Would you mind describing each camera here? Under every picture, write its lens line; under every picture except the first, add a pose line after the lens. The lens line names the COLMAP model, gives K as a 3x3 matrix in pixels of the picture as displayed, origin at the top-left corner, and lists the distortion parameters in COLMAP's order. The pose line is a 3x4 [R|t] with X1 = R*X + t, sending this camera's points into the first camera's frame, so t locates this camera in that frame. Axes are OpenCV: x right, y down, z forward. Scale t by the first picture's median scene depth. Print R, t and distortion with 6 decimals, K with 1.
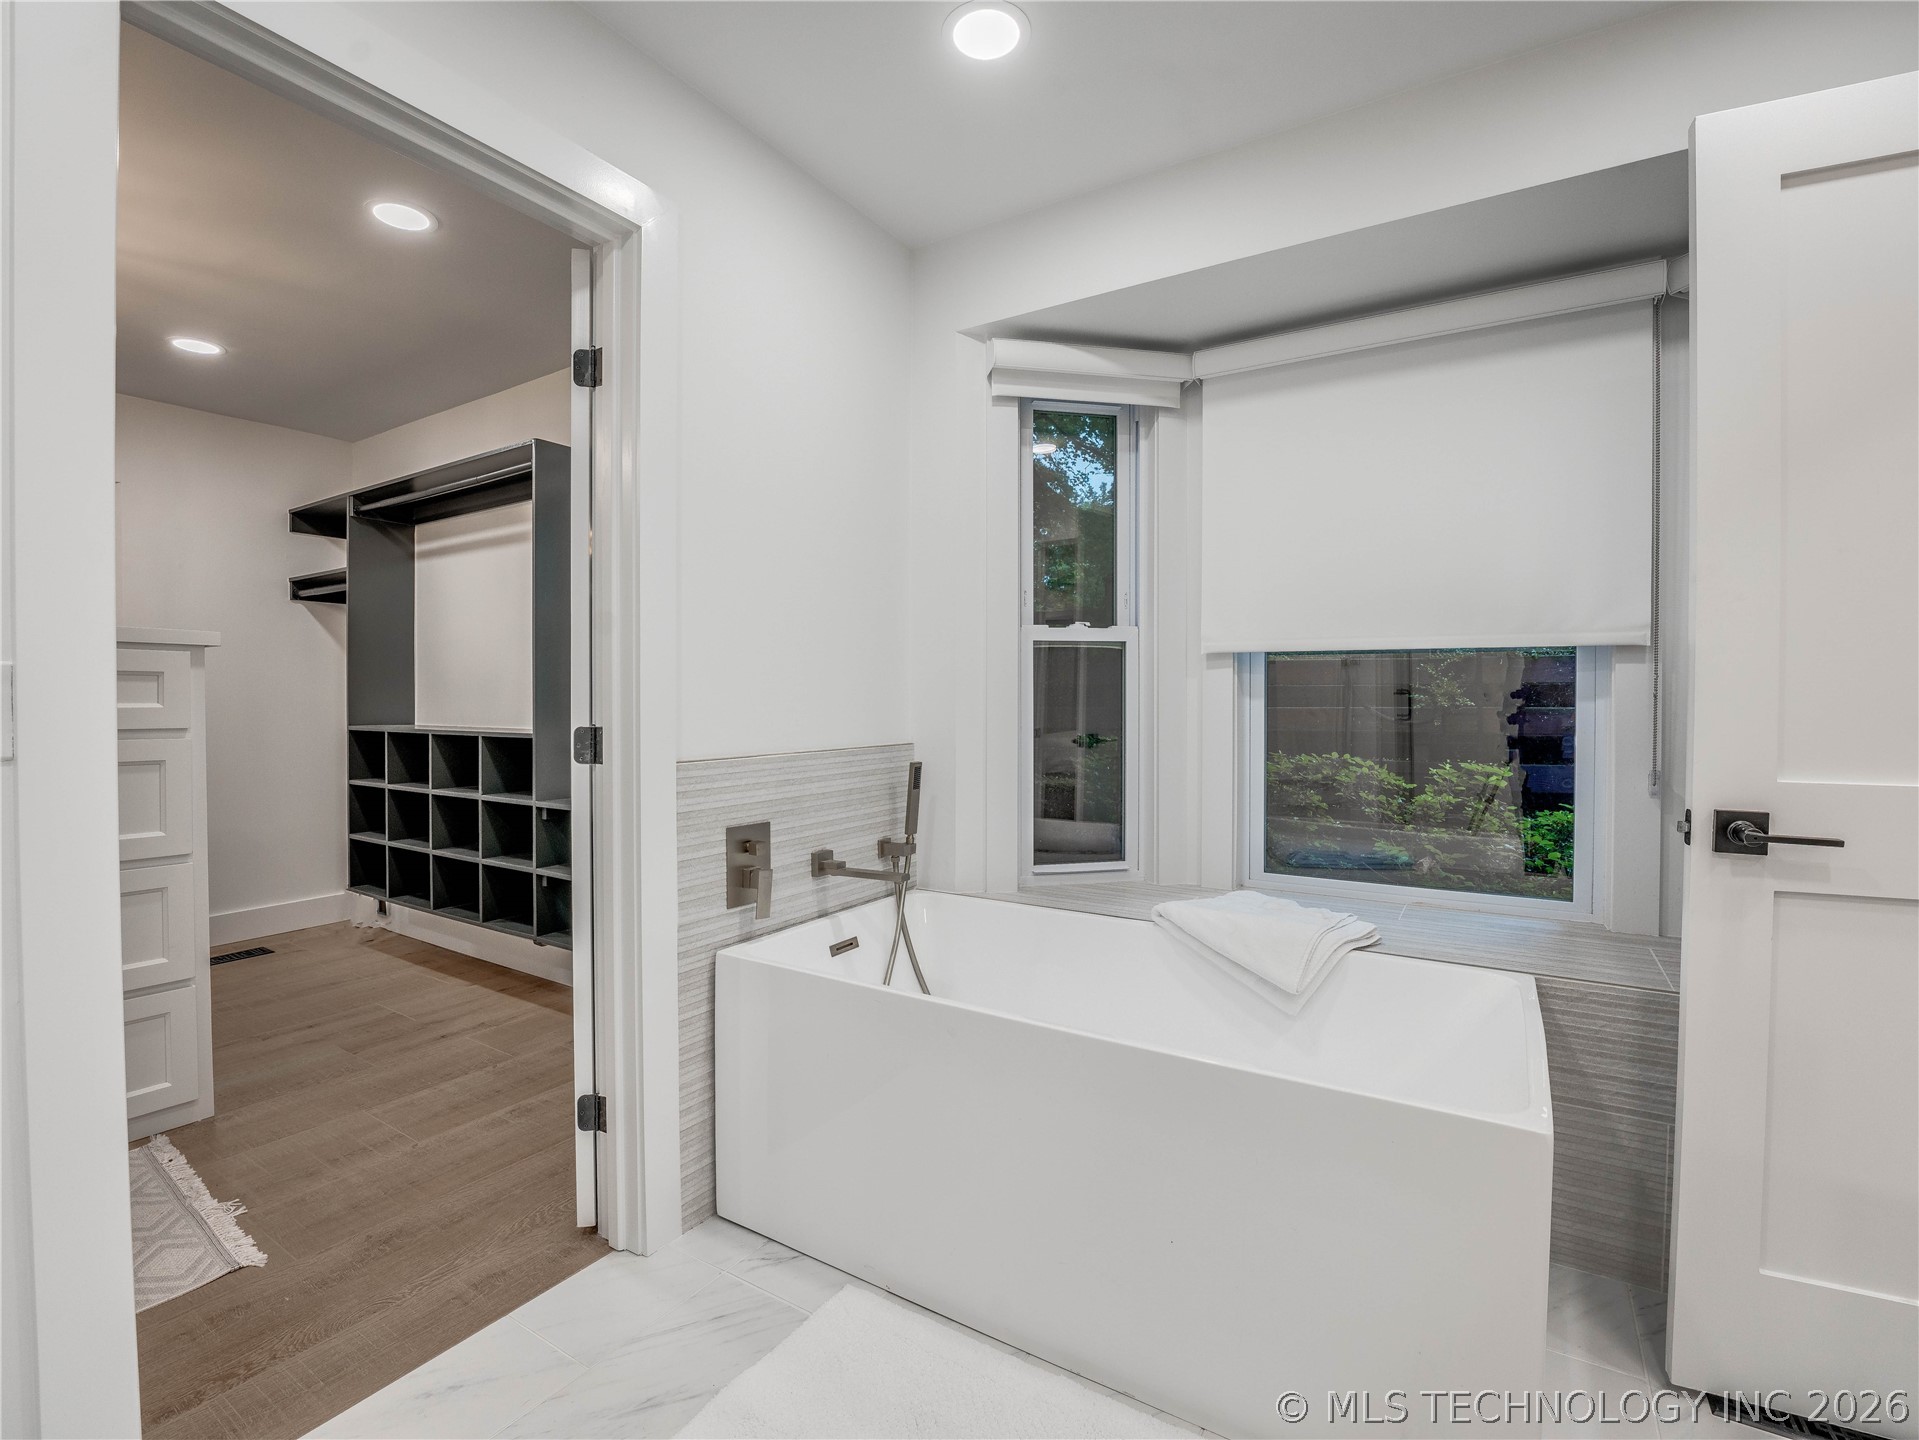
lens RADIAL K [[886.1, 0, 933.8], [0, 886.1, 715.4], [0, 0, 1]] dist [-0.026402, -0.000151]
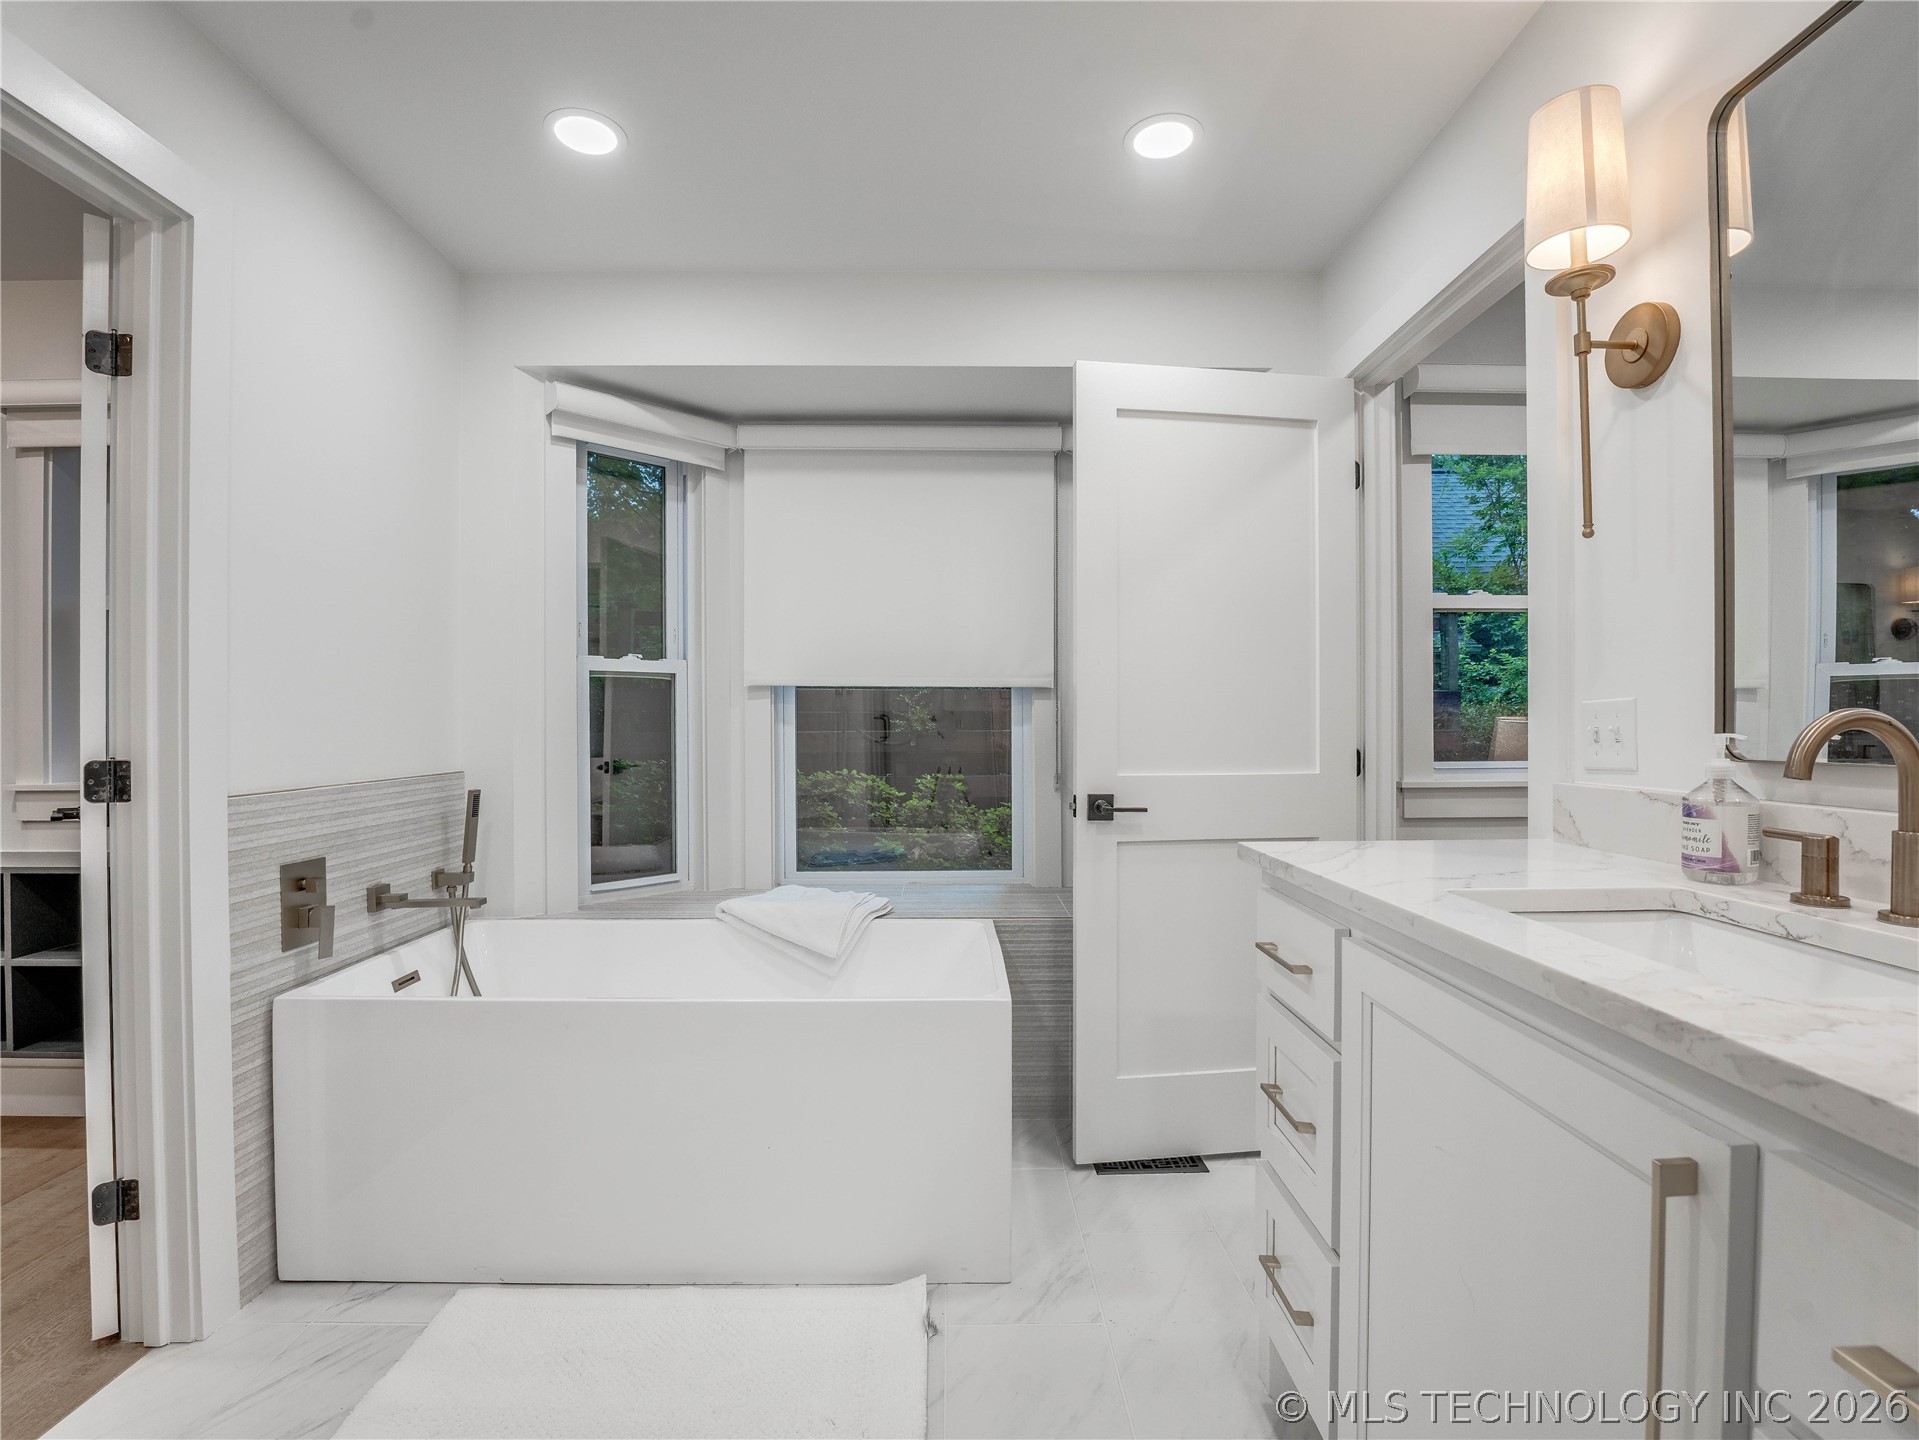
lens RADIAL K [[927.1, 0, 963.5], [0, 927.1, 728.1], [0, 0, 1]] dist [-0.030075, -0.000185]
pose [[0.829424, -0.005166, 0.558596, -0.172312], [0.012507, 0.999878, -0.009323, -0.000256], [-0.558480, 0.014719, 0.829388, -0.206066]]
